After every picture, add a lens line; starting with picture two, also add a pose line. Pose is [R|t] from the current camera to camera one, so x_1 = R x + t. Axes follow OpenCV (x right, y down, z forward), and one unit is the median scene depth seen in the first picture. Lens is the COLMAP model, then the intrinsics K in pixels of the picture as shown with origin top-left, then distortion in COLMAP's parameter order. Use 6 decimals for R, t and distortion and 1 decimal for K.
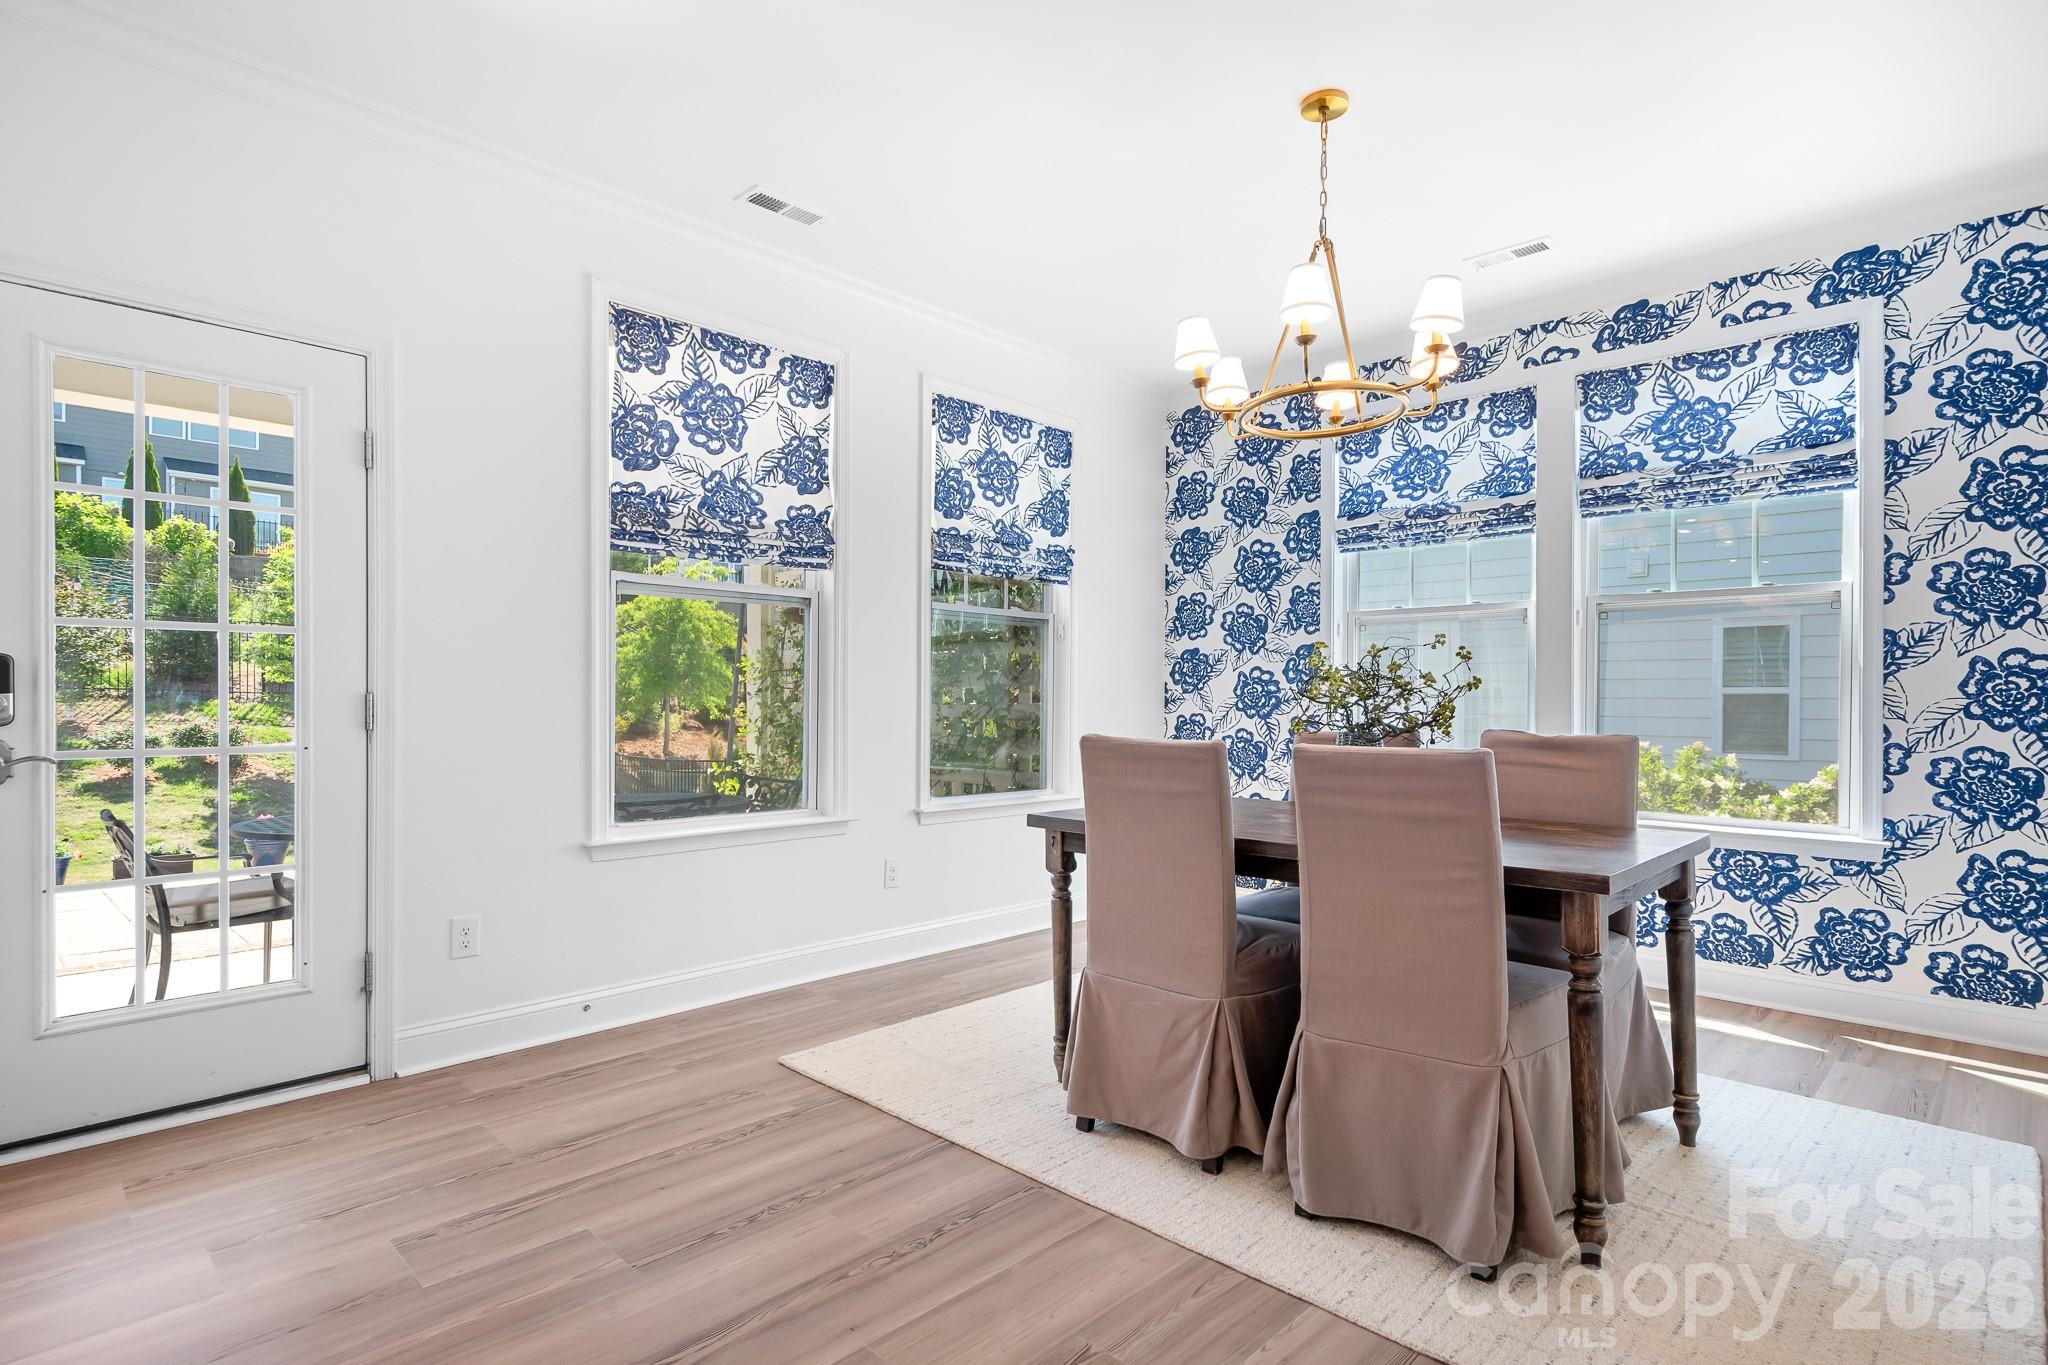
lens RADIAL K [[1073.7, 0, 1027.3], [0, 1073.7, 697.7], [0, 0, 1]] dist [0.022444, -0.006995]
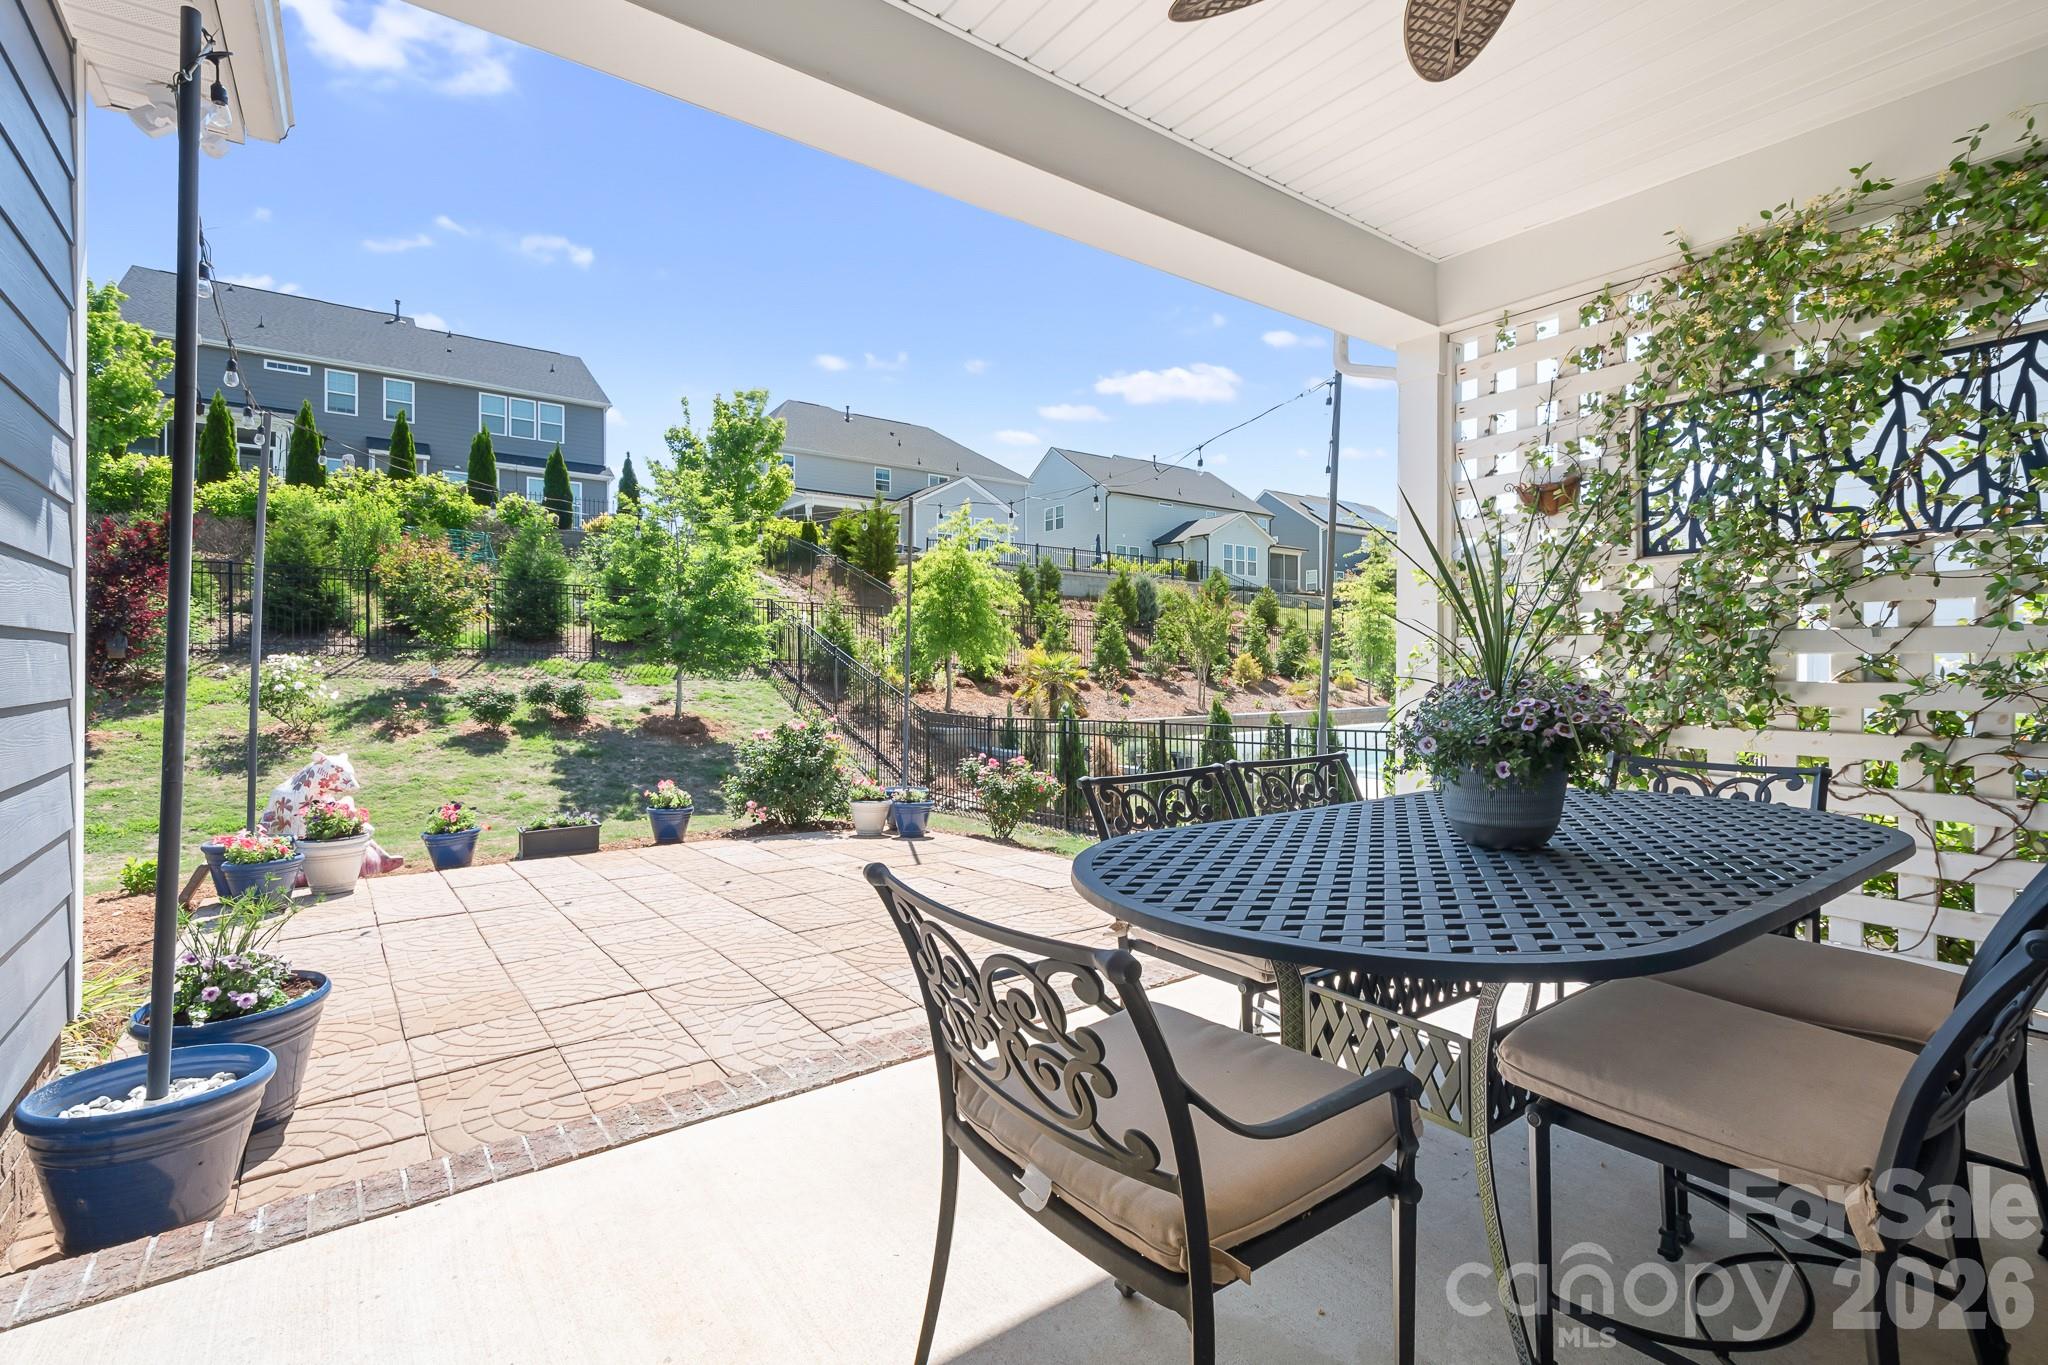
lens RADIAL K [[931.3, 0, 1036.4], [0, 931.3, 672.0], [0, 0, 1]] dist [0.003473, -0.000284]
pose [[0.991917, -0.002940, -0.126856, -0.146082], [0.004539, 0.999914, 0.012316, 0.005412], [0.126809, -0.012792, 0.991845, 0.135528]]
